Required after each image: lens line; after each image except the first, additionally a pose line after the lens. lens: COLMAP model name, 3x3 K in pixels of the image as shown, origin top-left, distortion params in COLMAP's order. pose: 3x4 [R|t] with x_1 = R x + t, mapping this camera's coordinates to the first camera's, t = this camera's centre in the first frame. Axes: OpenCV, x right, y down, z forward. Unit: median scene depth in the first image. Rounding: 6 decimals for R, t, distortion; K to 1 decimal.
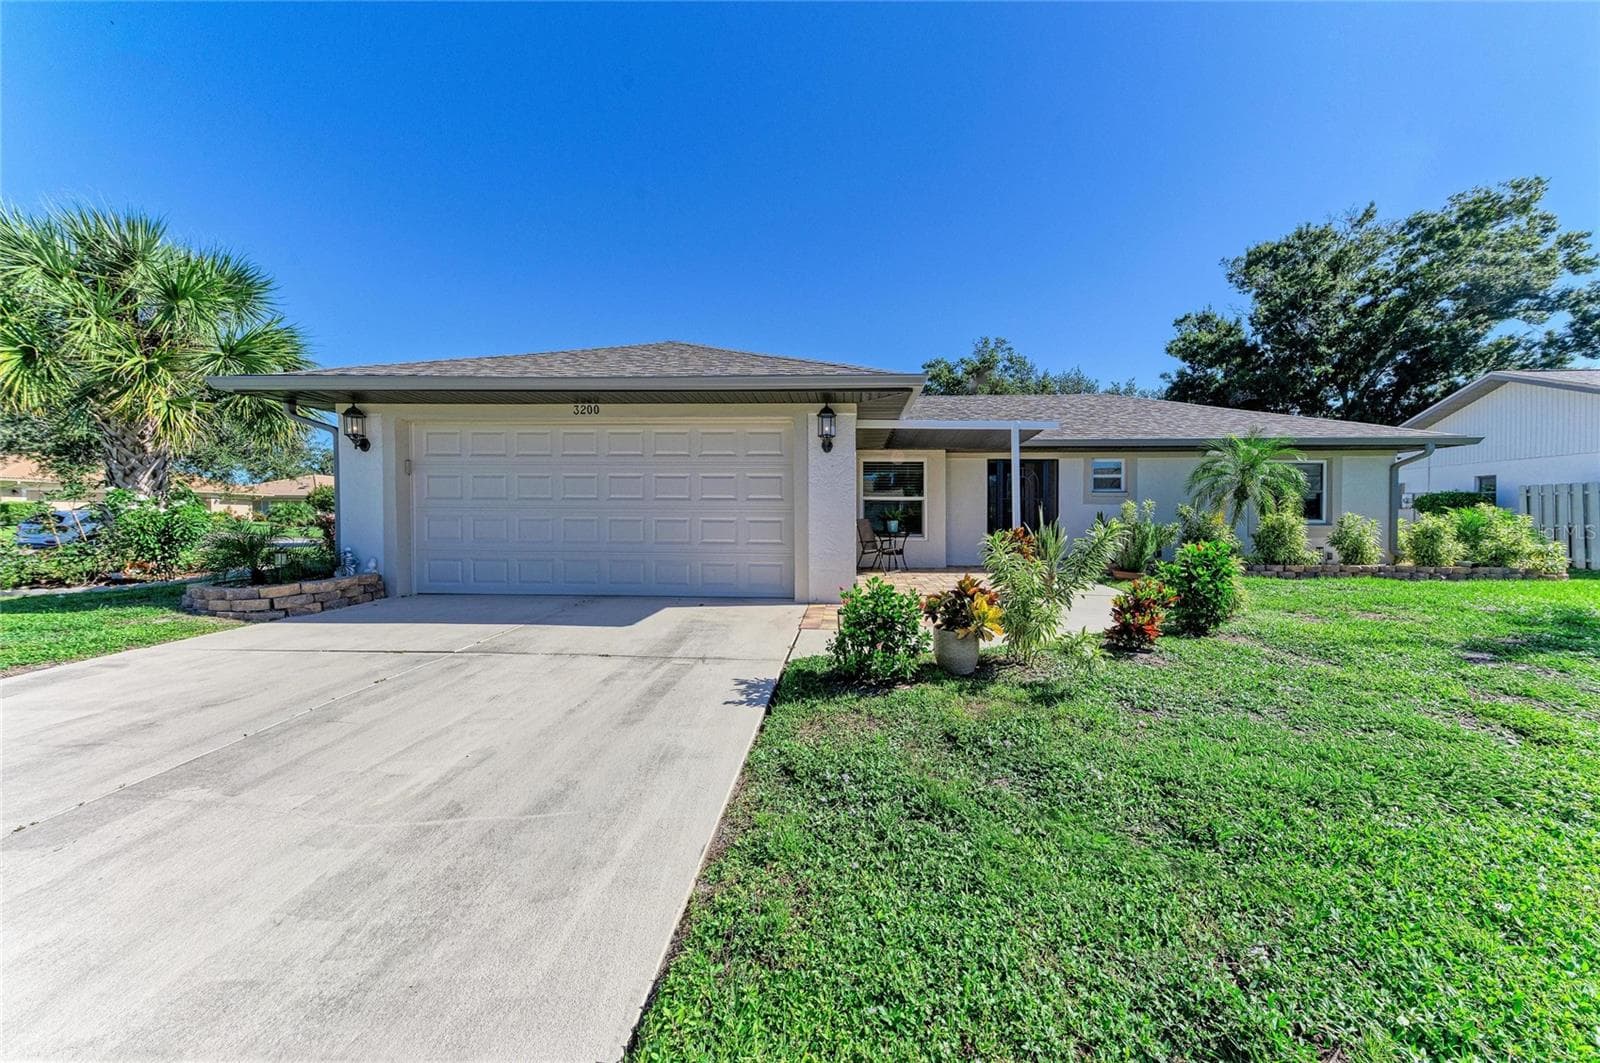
lens RADIAL K [[628.9, 0, 800.0], [0, 628.9, 531.5], [0, 0, 1]] dist [0.004388, 0.000082]
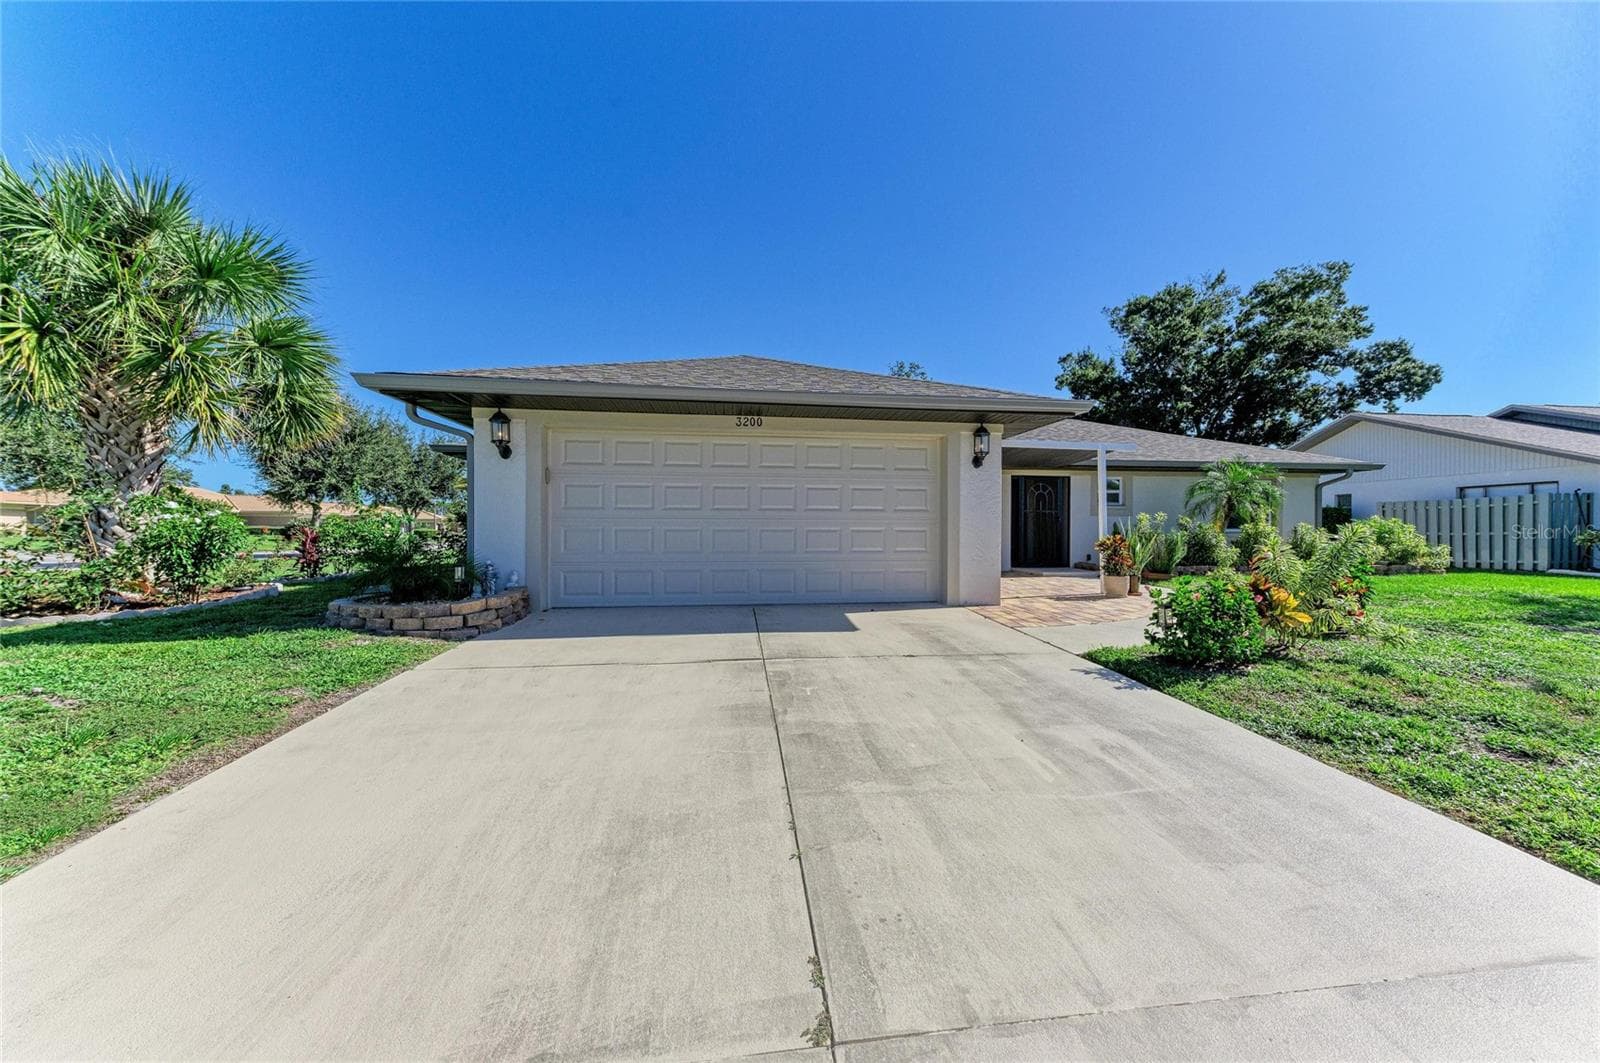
lens RADIAL K [[616.7, 0, 800.0], [0, 616.7, 531.5], [0, 0, 1]] dist [0.005857, -0.000185]
pose [[0.979444, -0.003413, 0.201687, -0.291166], [0.007361, 0.999796, -0.018824, 0.002289], [-0.201582, 0.019921, 0.979269, 0.003764]]
